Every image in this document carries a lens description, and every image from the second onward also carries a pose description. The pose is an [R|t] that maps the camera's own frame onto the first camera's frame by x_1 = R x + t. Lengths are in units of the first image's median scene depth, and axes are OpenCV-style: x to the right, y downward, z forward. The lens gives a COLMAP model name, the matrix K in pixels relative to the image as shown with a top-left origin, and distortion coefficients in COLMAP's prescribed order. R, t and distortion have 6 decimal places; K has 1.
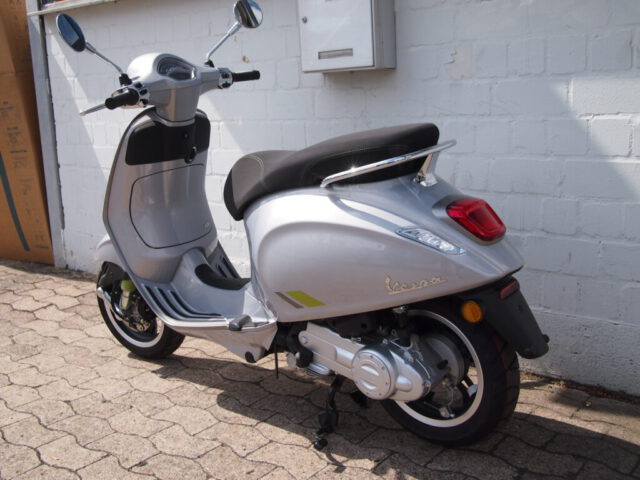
lens RADIAL K [[702.5, 0, 314.7], [0, 702.5, 234.2], [0, 0, 1]] dist [-0.014385, 0.000000]
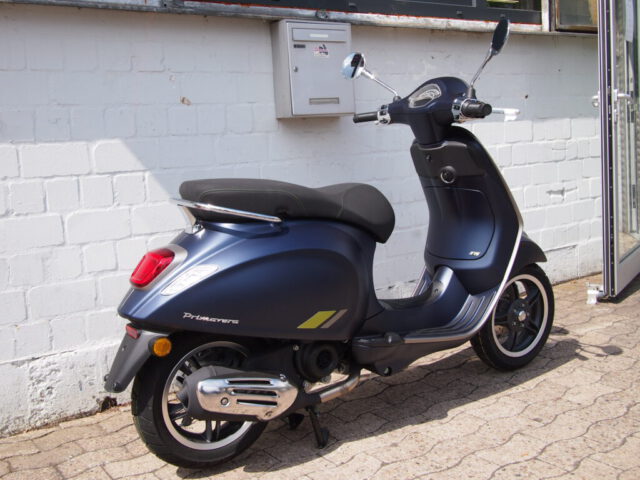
lens RADIAL K [[702.5, 0, 311.9], [0, 702.5, 230.0], [0, 0, 1]] dist [-0.014385, 0.000000]
pose [[0.255854, -0.084219, 0.963040, -1.194434], [0.237735, 0.971086, 0.021763, -0.081699], [-0.937028, 0.223381, 0.268478, 0.792223]]
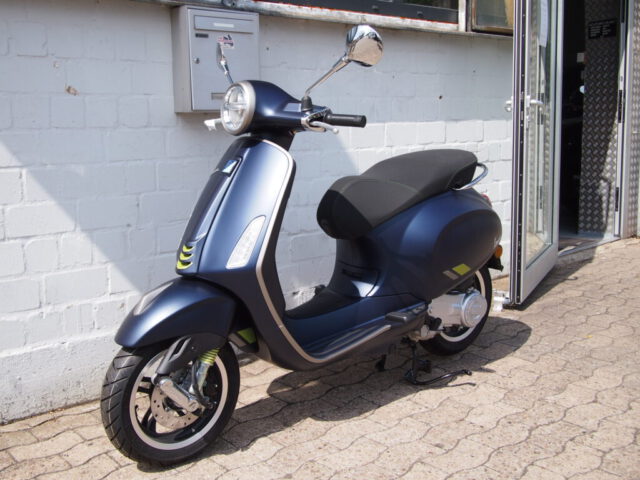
lens RADIAL K [[702.5, 0, 311.0], [0, 702.5, 228.1], [0, 0, 1]] dist [-0.014385, 0.000000]
pose [[0.144163, -0.101607, 0.984324, -1.111482], [0.206409, 0.975922, 0.070509, -0.112274], [-0.967787, 0.193008, 0.161665, 0.777136]]
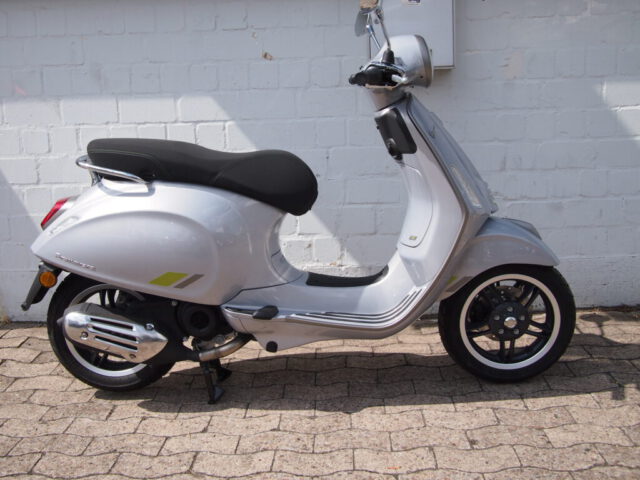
lens RADIAL K [[702.5, 0, 314.2], [0, 702.5, 228.6], [0, 0, 1]] dist [-0.014385, 0.000000]
pose [[0.784444, -0.098413, 0.612342, -0.834482], [0.122015, 0.992523, 0.003207, -0.008049], [-0.608079, 0.072199, 0.790587, 0.257371]]
